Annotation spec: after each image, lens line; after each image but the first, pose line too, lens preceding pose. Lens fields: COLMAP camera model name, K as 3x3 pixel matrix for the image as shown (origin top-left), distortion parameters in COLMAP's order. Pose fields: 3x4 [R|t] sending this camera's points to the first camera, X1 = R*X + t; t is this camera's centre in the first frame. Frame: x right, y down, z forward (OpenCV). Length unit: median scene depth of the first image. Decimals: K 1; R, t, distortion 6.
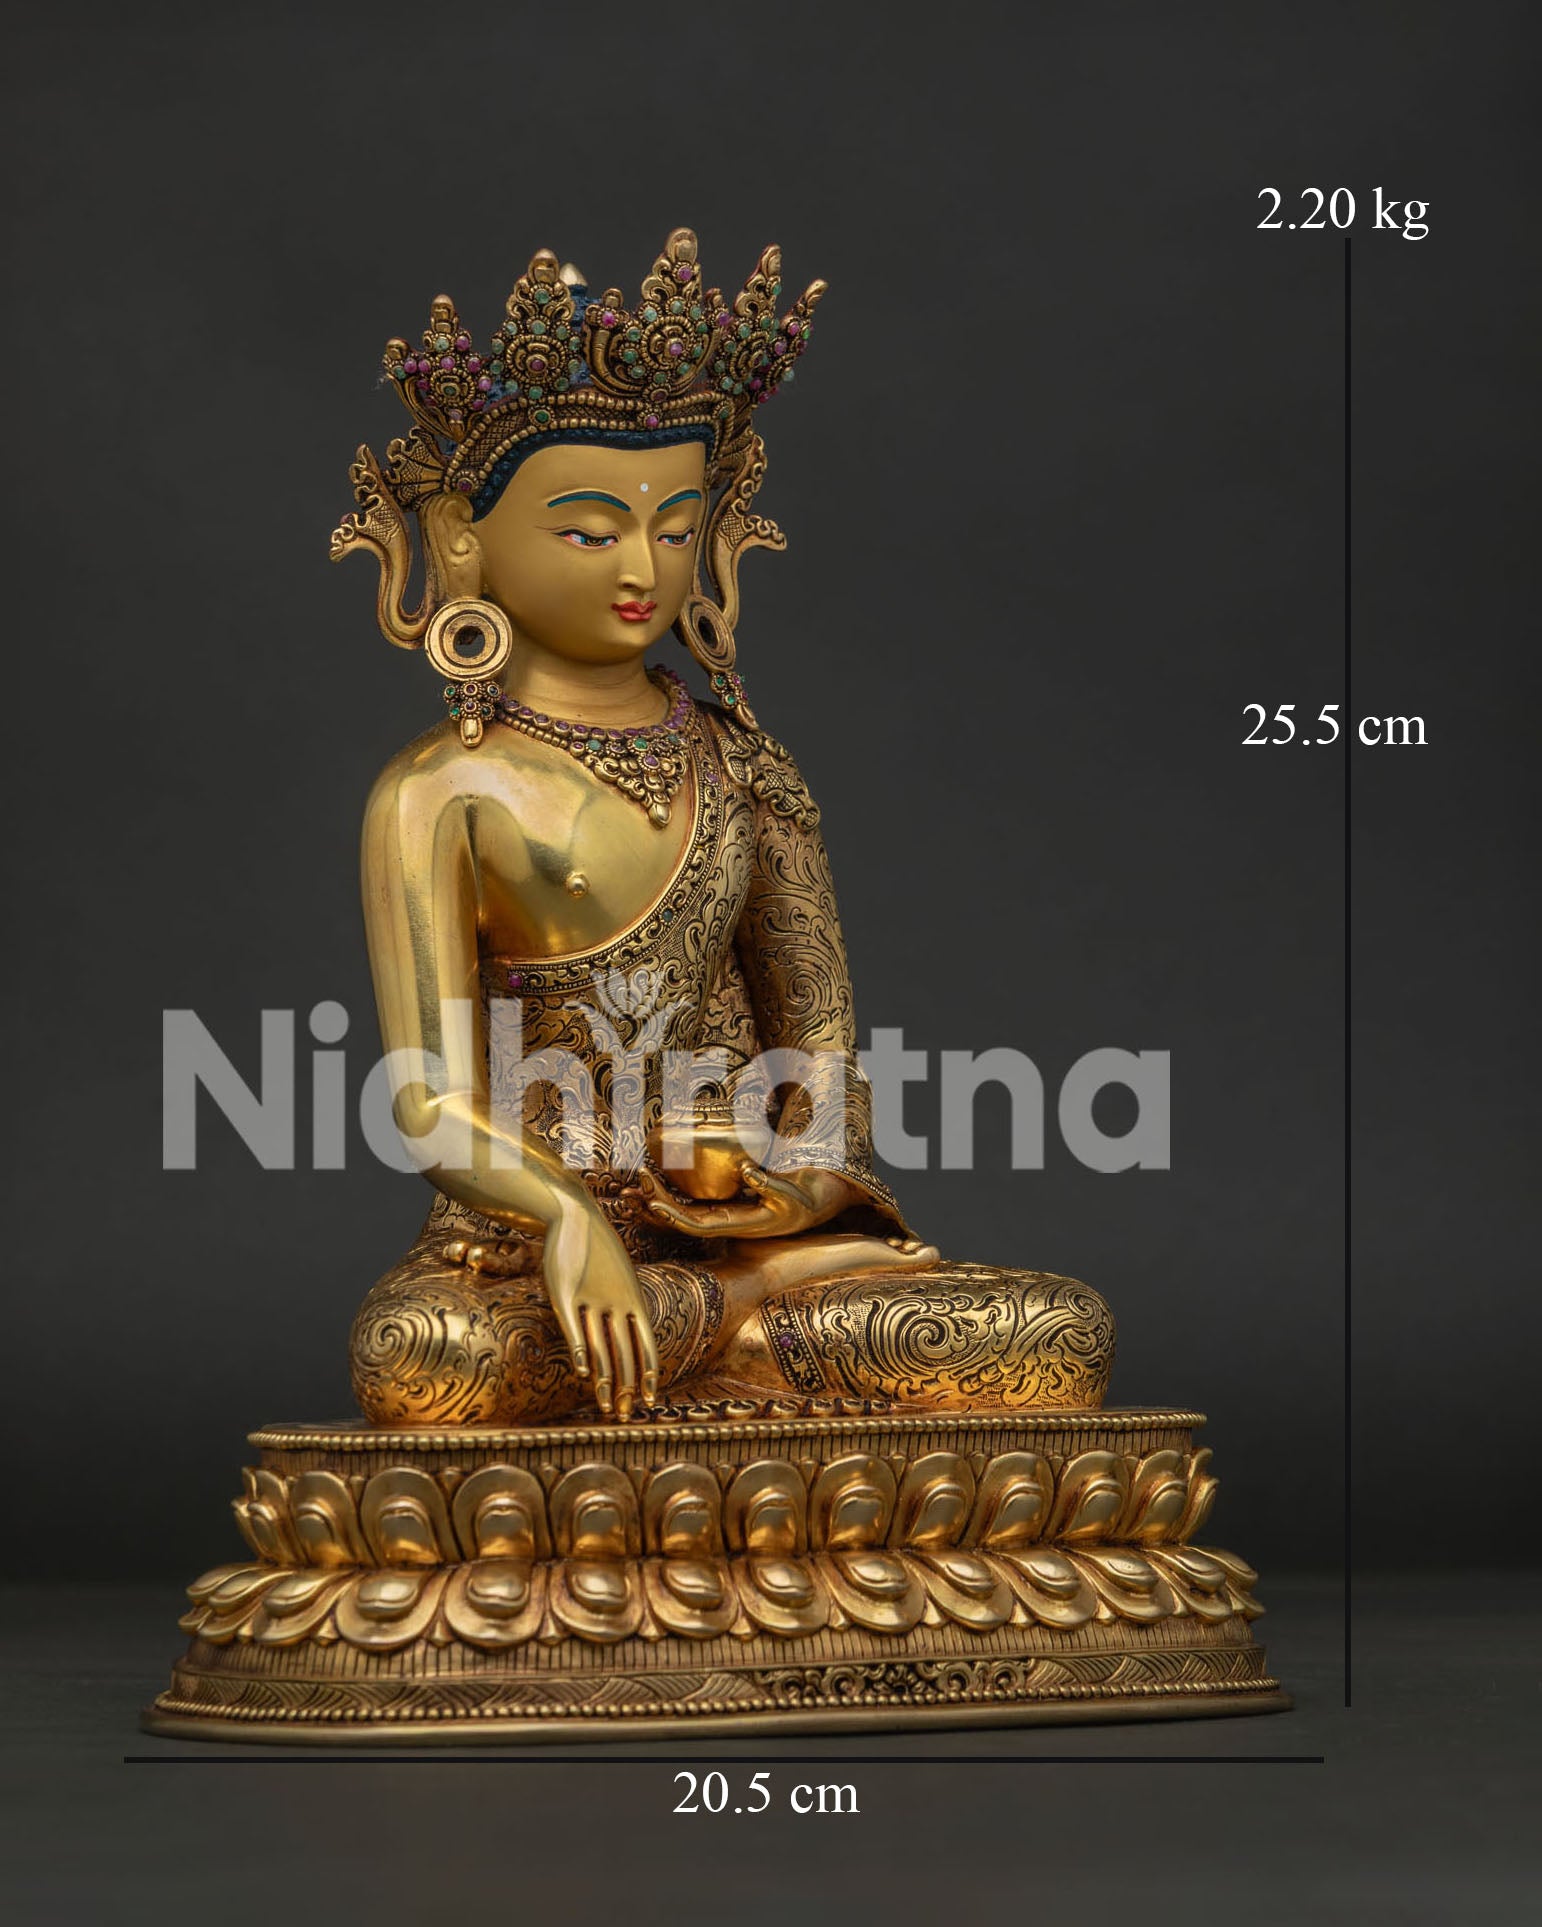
lens RADIAL K [[8296.7, 0, 669.6], [0, 8296.7, 937.2], [0, 0, 1]] dist [0.224169, 0.000000]
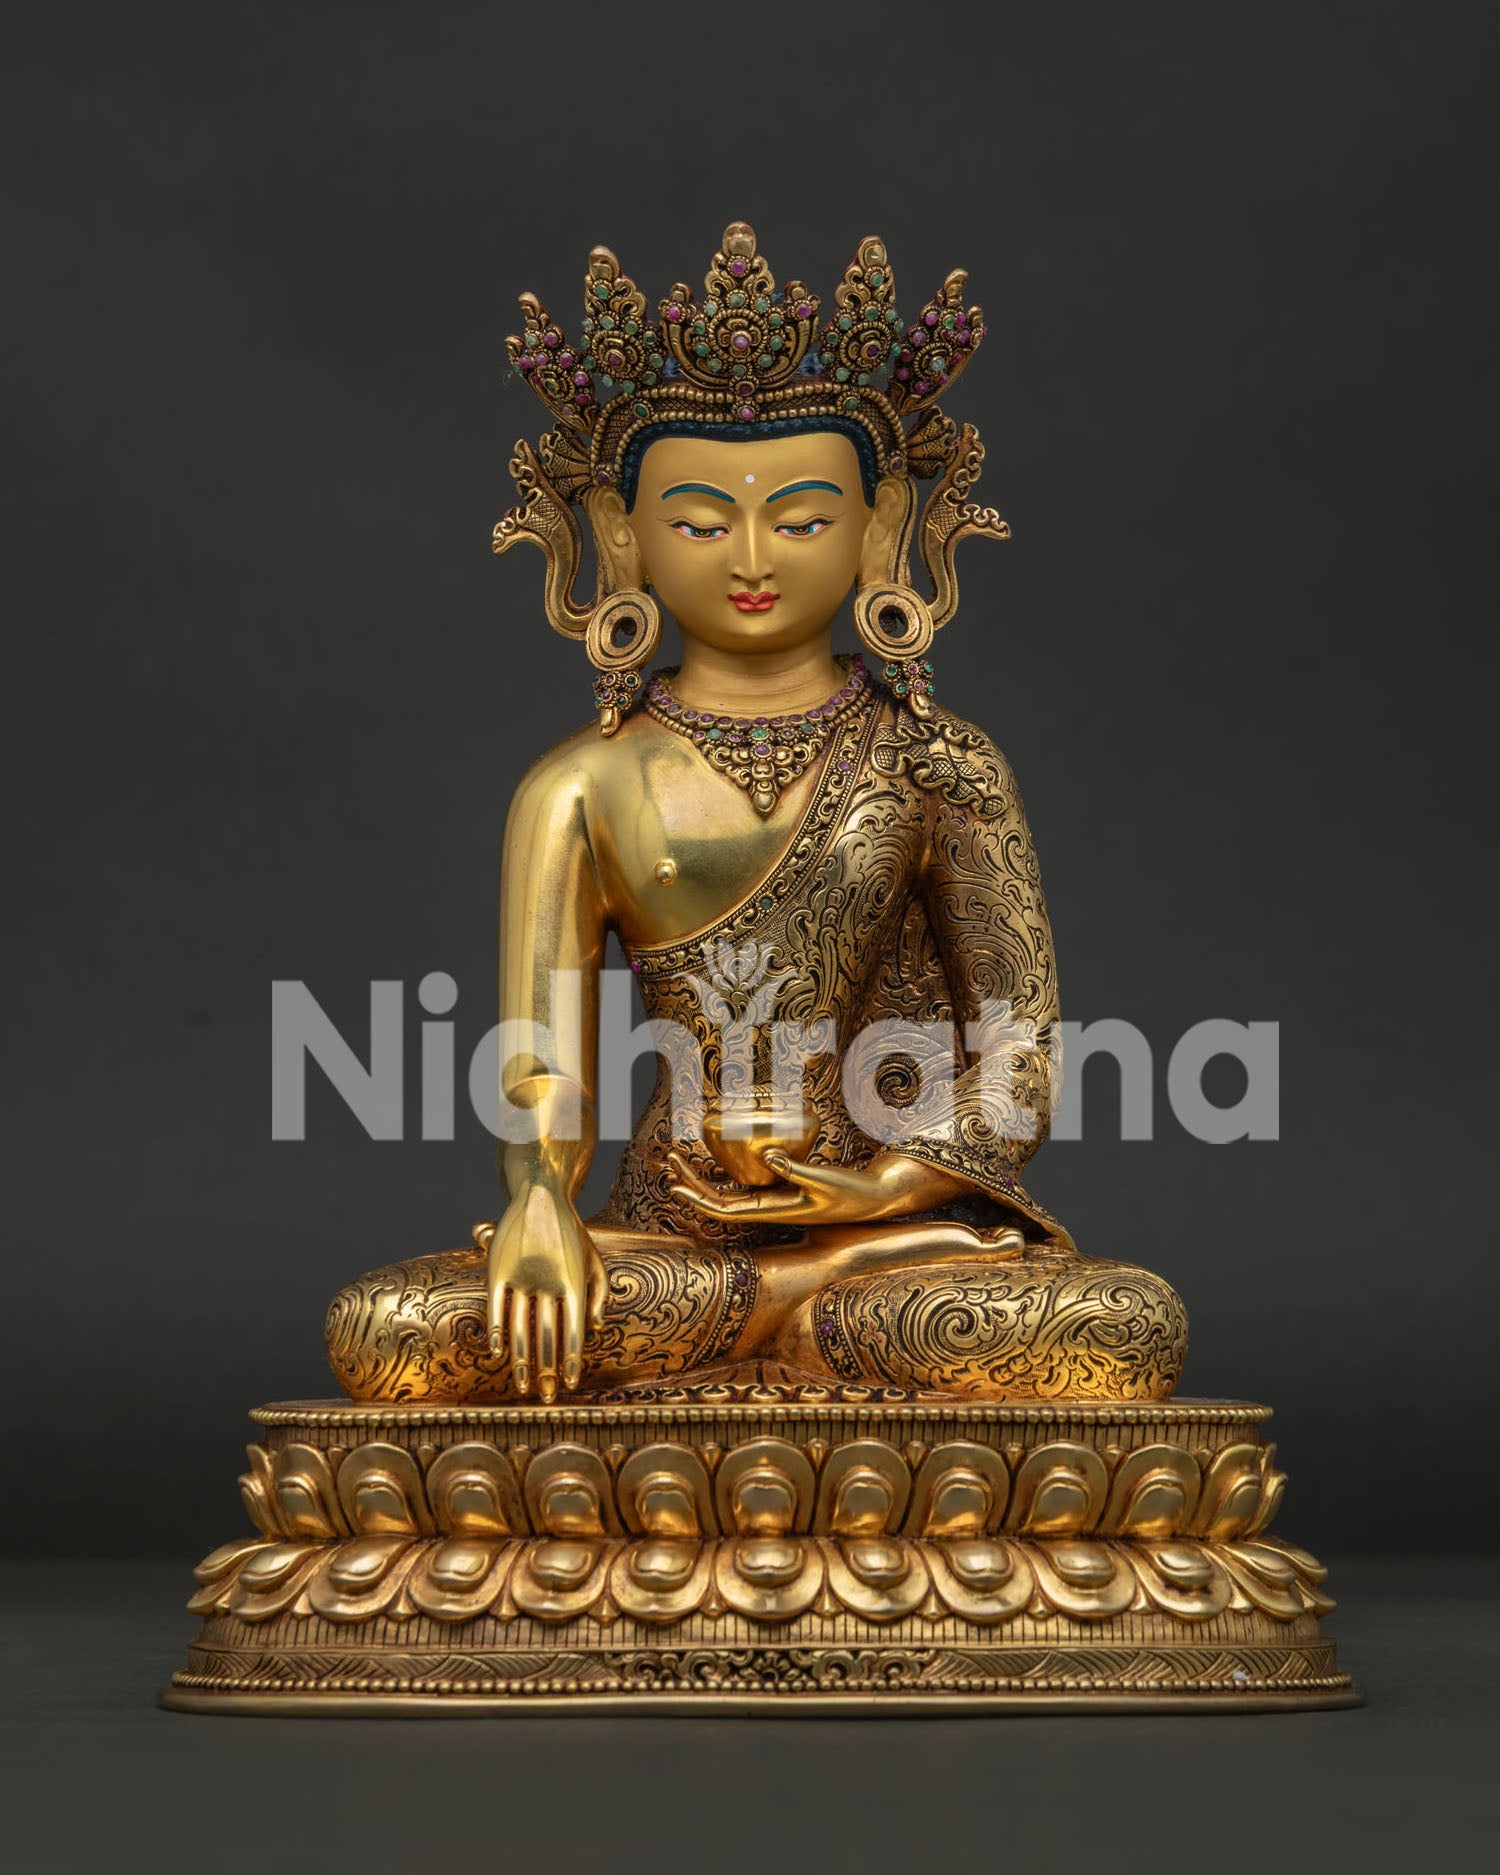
lens RADIAL K [[8072.8, 0, 685.0], [0, 8072.8, 1001.3], [0, 0, 1]] dist [0.224169, 0.000000]
pose [[0.957250, 0.008617, -0.289134, 0.276187], [-0.005006, 0.999900, 0.013229, -0.003678], [0.289219, -0.011216, 0.957197, 0.056975]]
